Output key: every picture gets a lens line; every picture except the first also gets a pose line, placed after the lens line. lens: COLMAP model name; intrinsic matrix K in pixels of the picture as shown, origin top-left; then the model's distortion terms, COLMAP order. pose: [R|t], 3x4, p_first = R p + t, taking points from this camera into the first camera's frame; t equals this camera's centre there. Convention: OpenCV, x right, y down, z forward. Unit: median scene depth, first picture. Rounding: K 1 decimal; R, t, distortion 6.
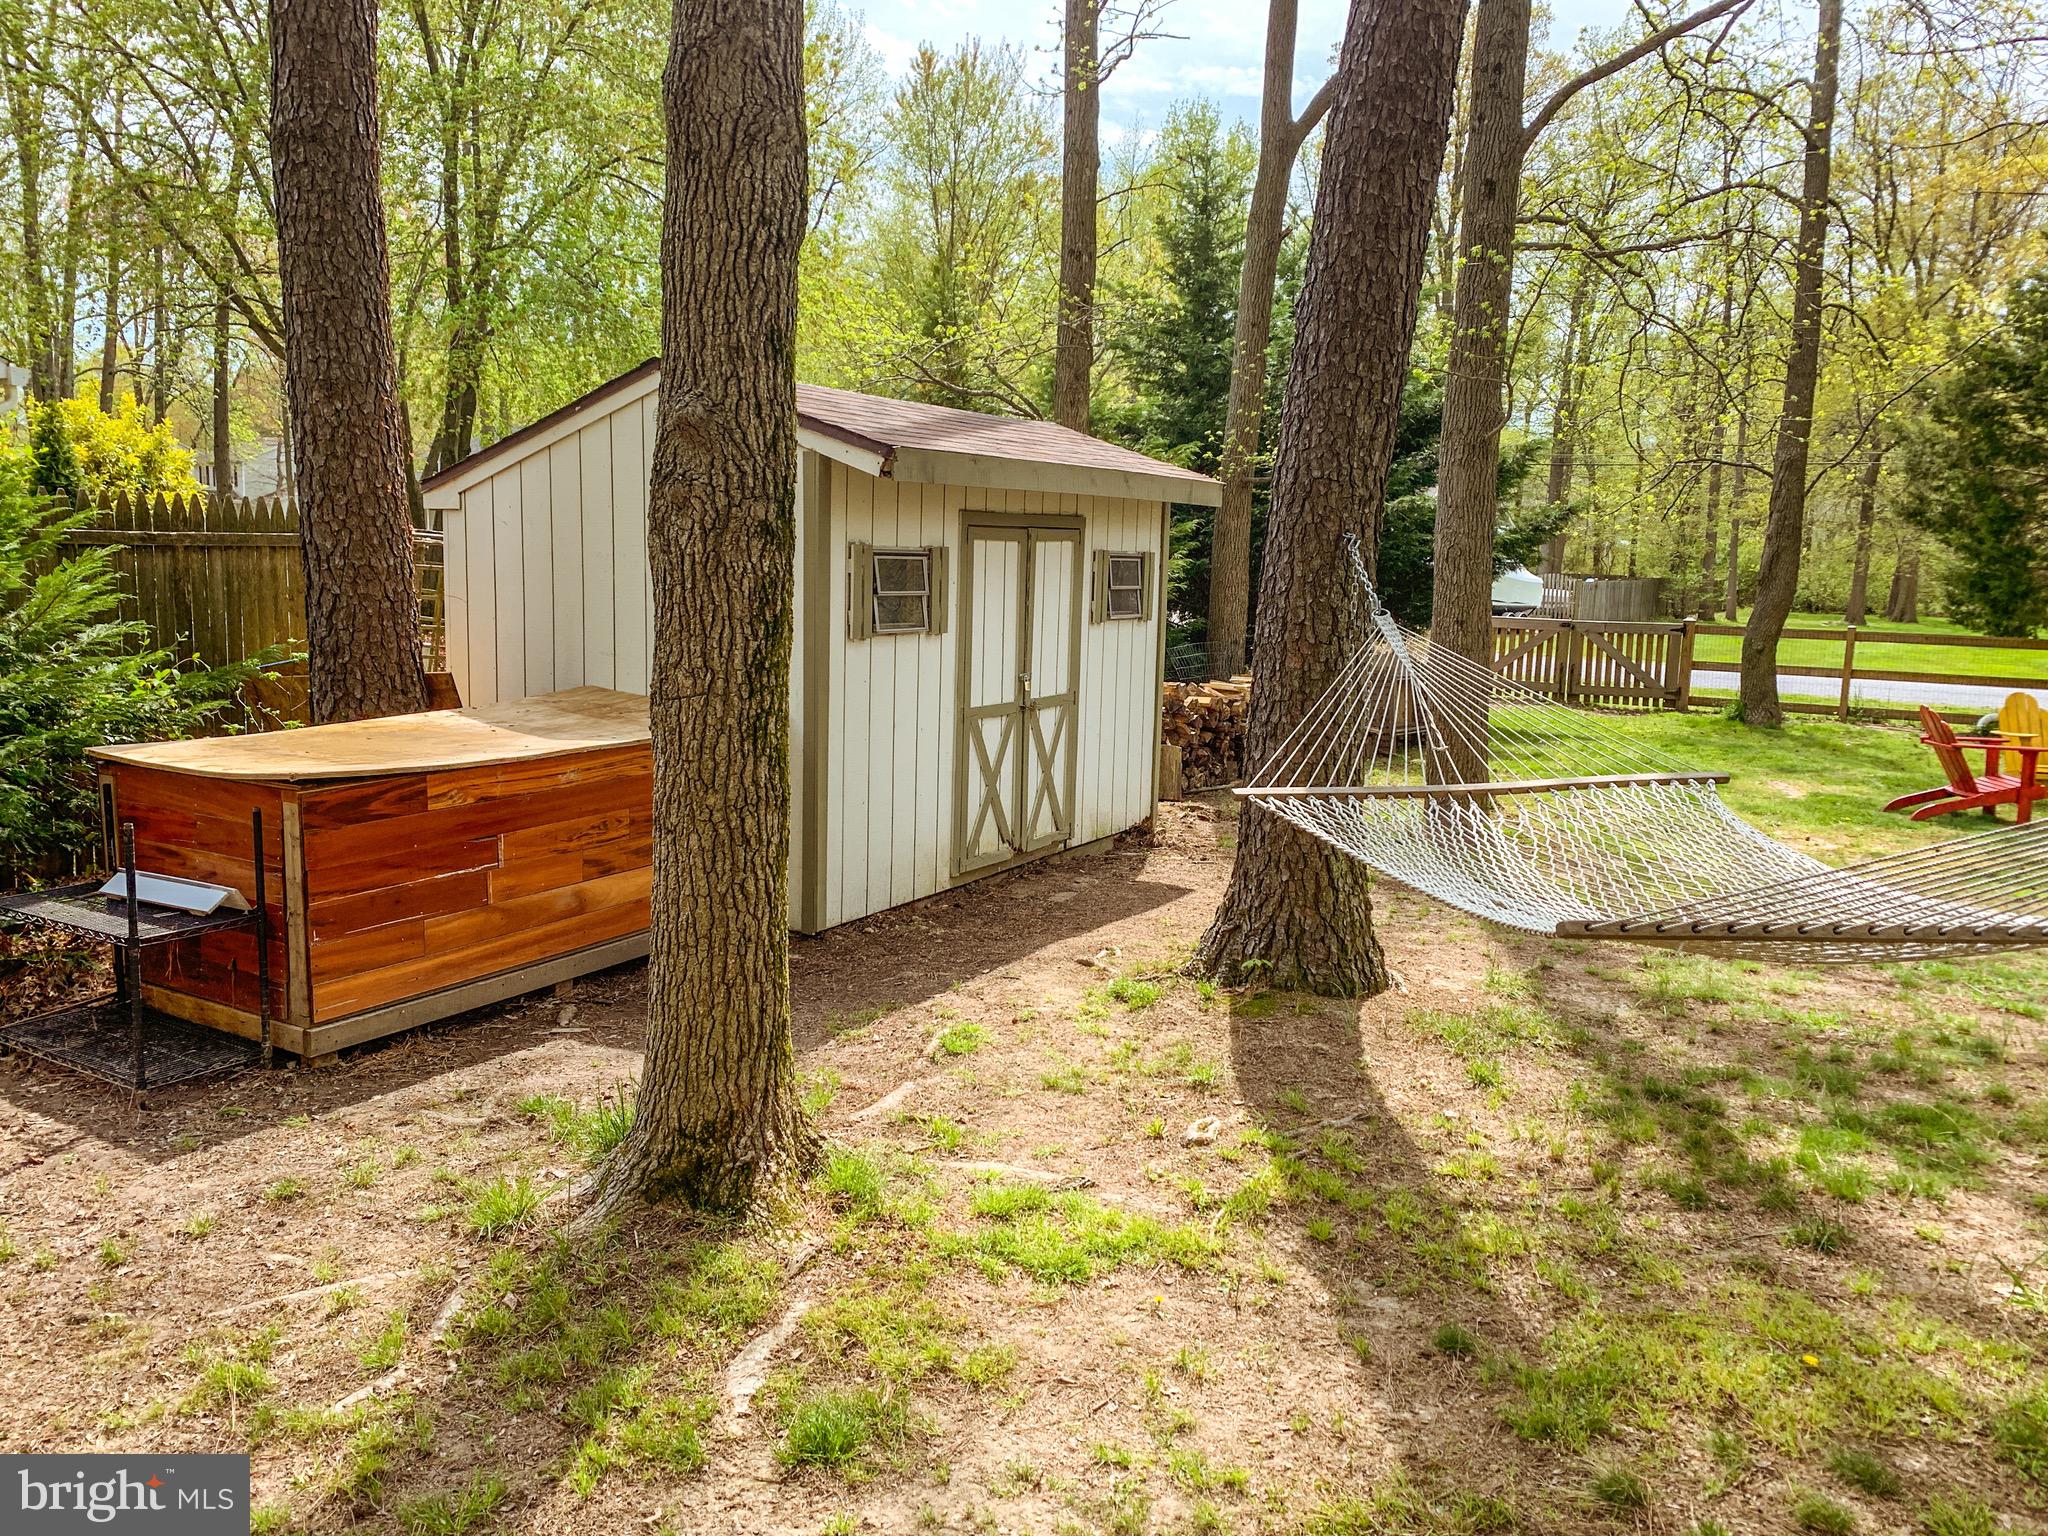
lens RADIAL K [[1535.7, 0, 1003.4], [0, 1535.7, 753.1], [0, 0, 1]] dist [0.029265, -0.026803]
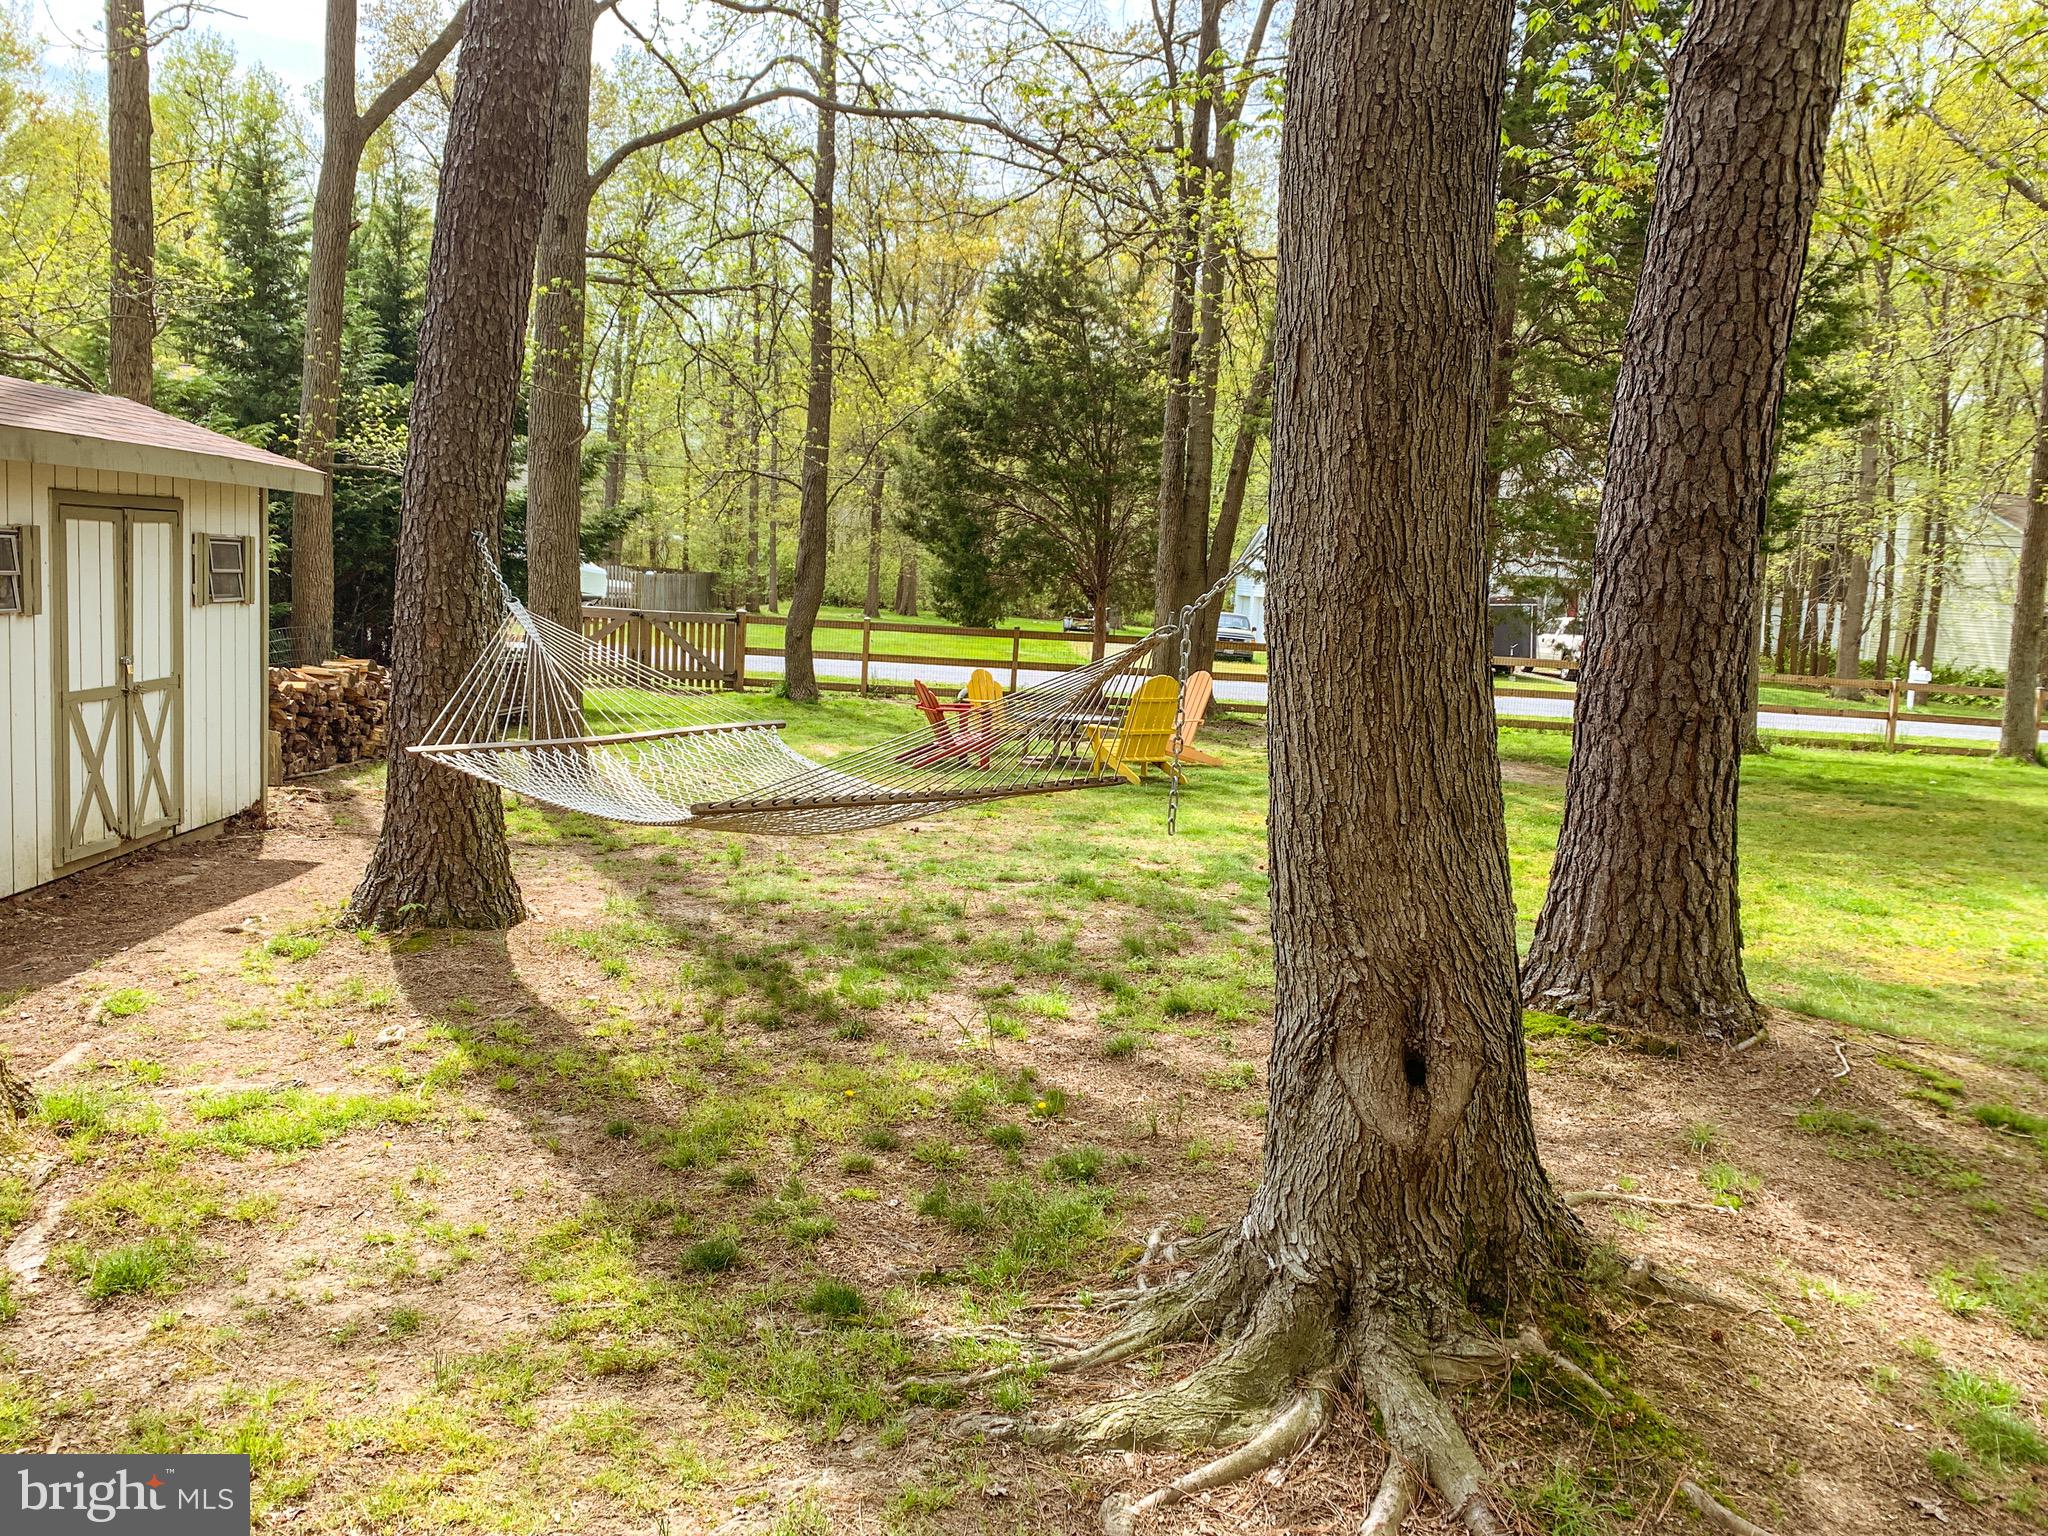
lens RADIAL K [[1535.7, 0, 1020.4], [0, 1535.7, 755.7], [0, 0, 1]] dist [0.029265, -0.026803]
pose [[0.826634, -0.045519, 0.560896, -0.089848], [0.041052, 0.998945, 0.020566, 0.018390], [-0.561241, 0.006025, 0.827630, -0.181183]]
